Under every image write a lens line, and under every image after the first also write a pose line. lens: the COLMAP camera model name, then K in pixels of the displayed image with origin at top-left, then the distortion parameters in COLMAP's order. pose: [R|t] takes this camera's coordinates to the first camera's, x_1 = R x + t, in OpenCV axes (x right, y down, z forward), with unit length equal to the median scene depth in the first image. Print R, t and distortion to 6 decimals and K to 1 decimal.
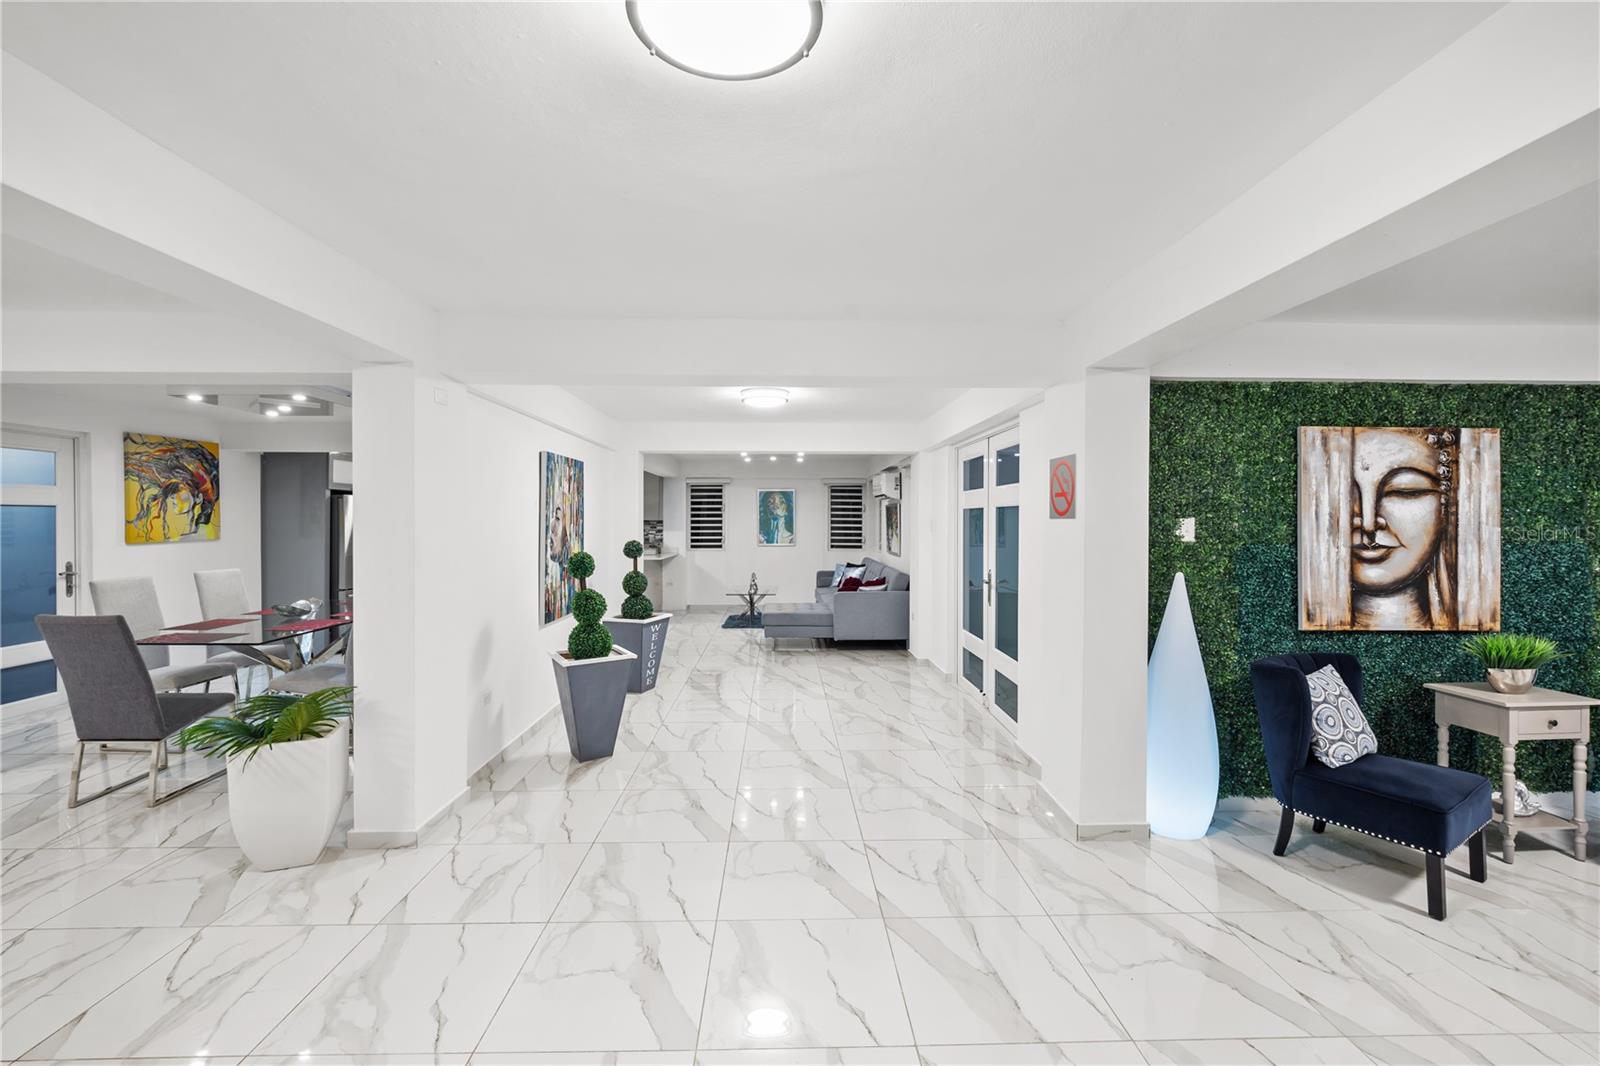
lens RADIAL K [[680.2, 0, 788.4], [0, 680.2, 530.7], [0, 0, 1]] dist [0.000674, -0.000167]
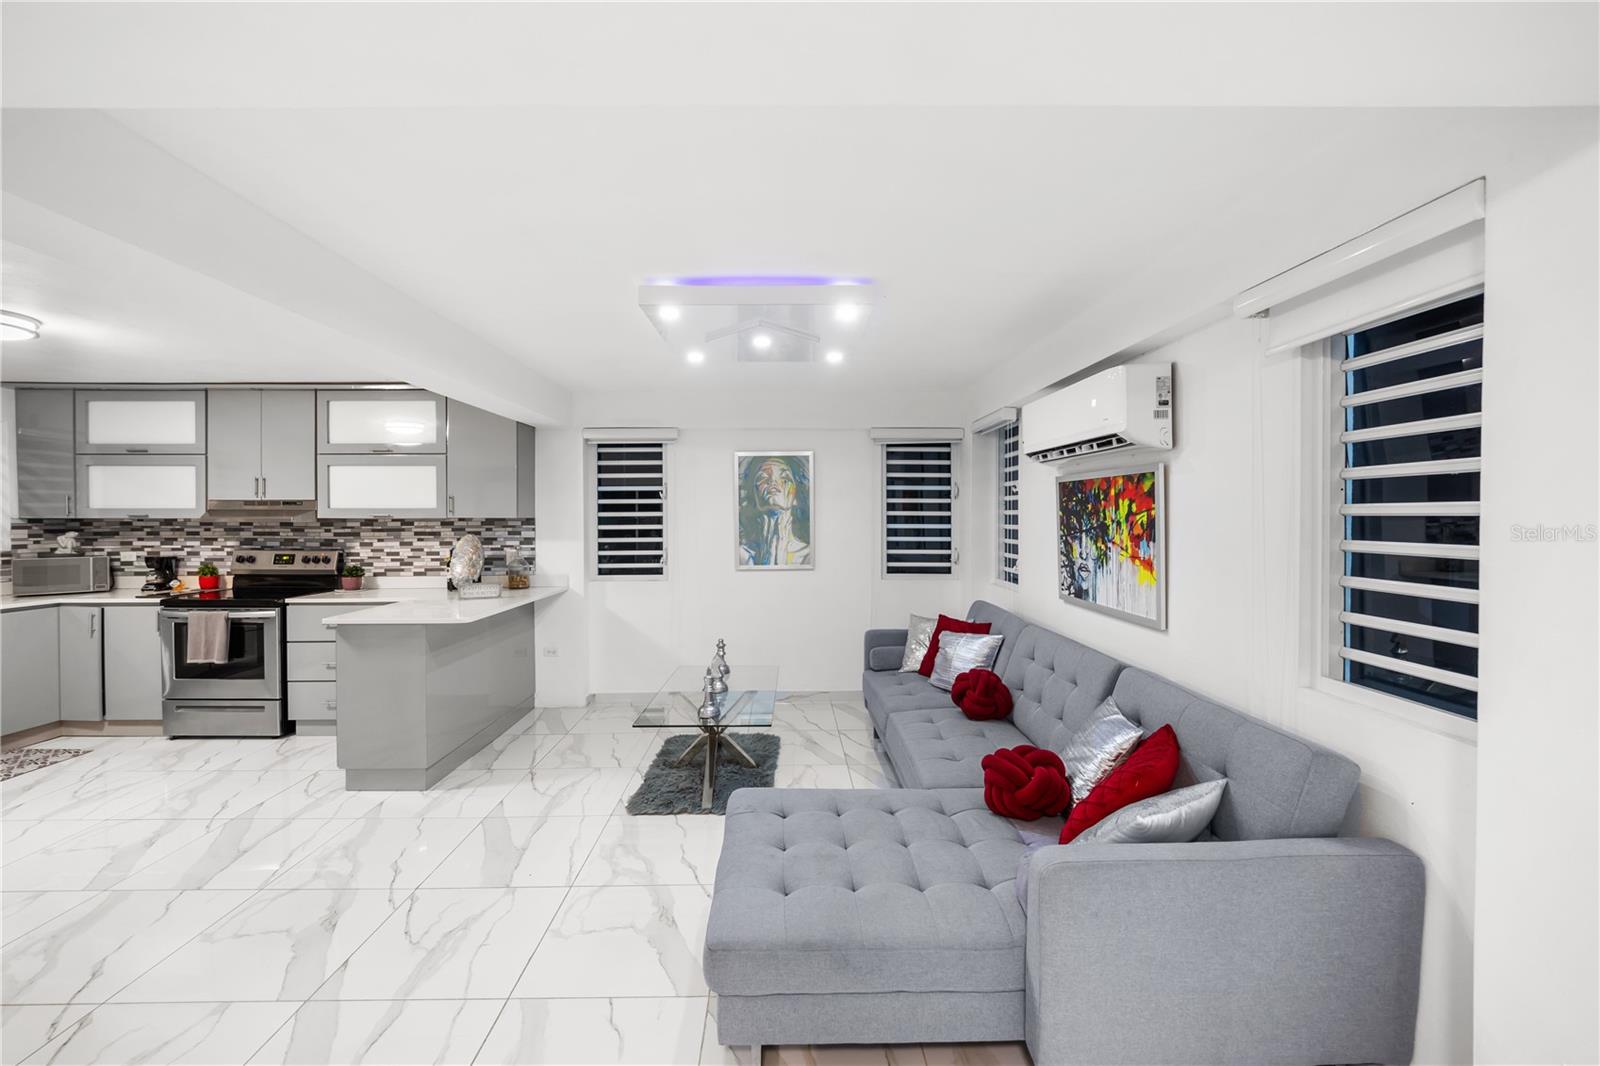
lens RADIAL K [[657.5, 0, 787.4], [0, 657.5, 524.1], [0, 0, 1]] dist [-0.001041, -0.000447]
pose [[0.999932, -0.005238, -0.010377, -0.010379], [0.005237, 0.999986, -0.000156, -0.026799], [0.010378, 0.000101, 0.999946, 1.454071]]
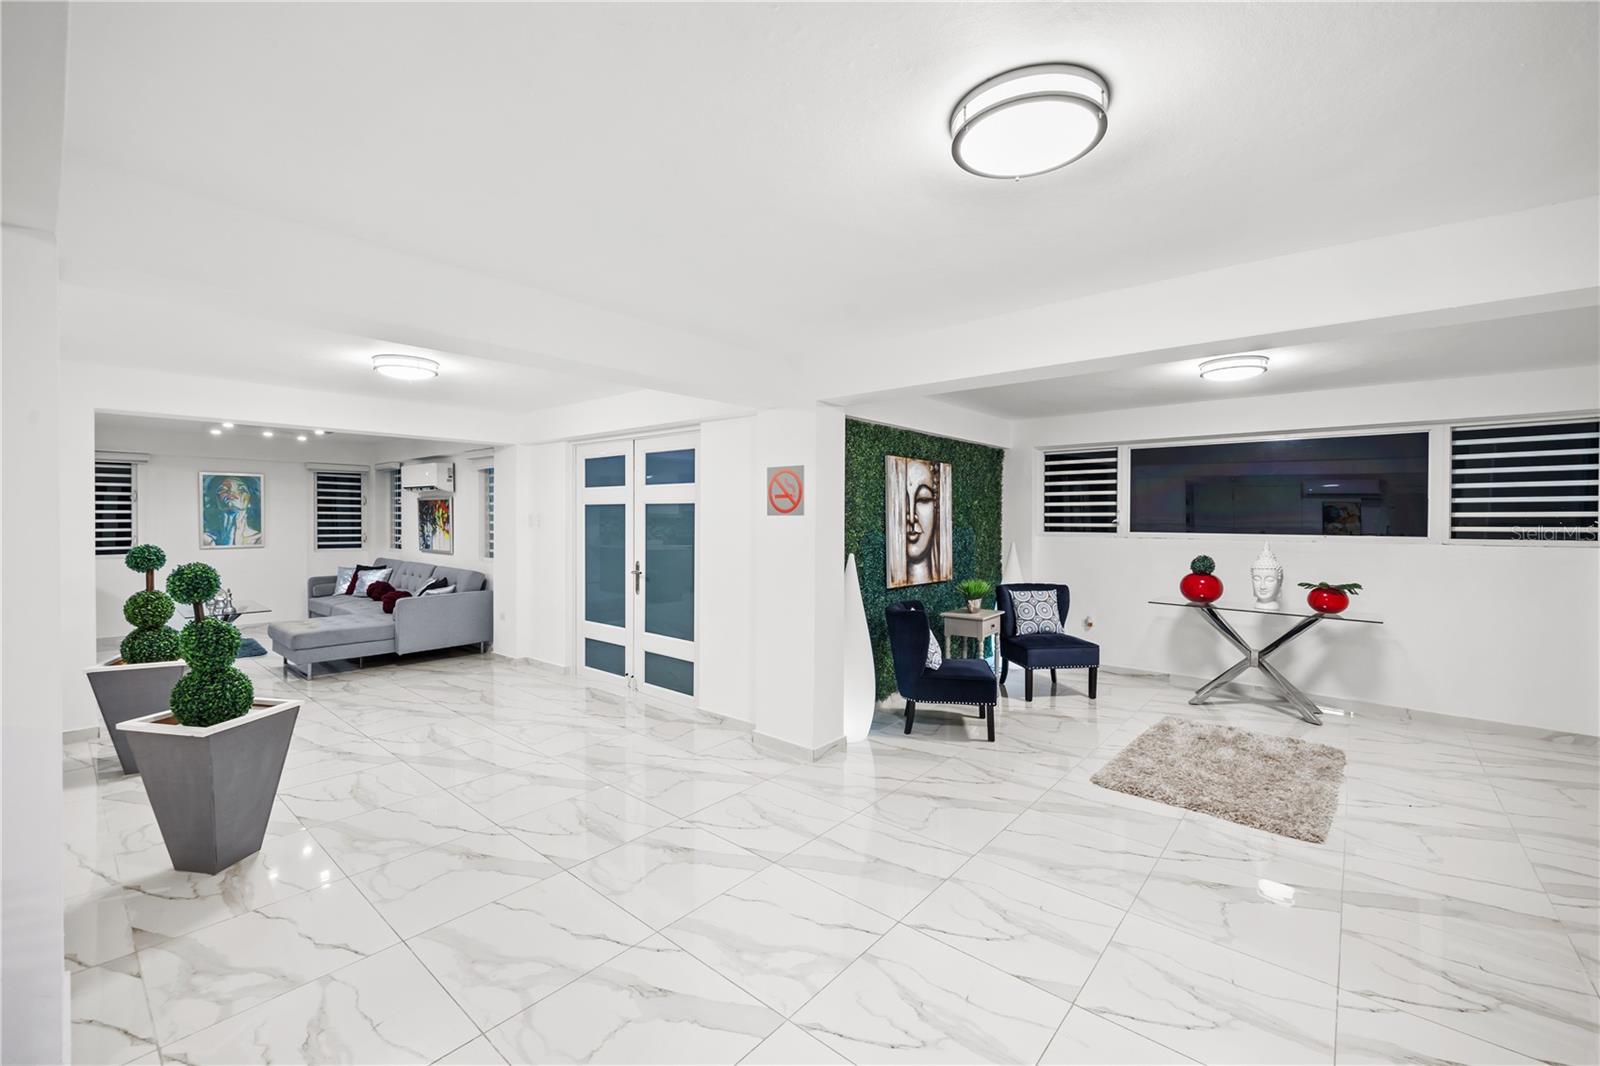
lens RADIAL K [[657.5, 0, 787.4], [0, 657.5, 524.1], [0, 0, 1]] dist [-0.001041, -0.000447]
pose [[0.672643, -0.007291, 0.739931, -0.390358], [0.008049, 0.999964, 0.002535, -0.003273], [-0.739923, 0.004250, 0.672678, 0.137158]]
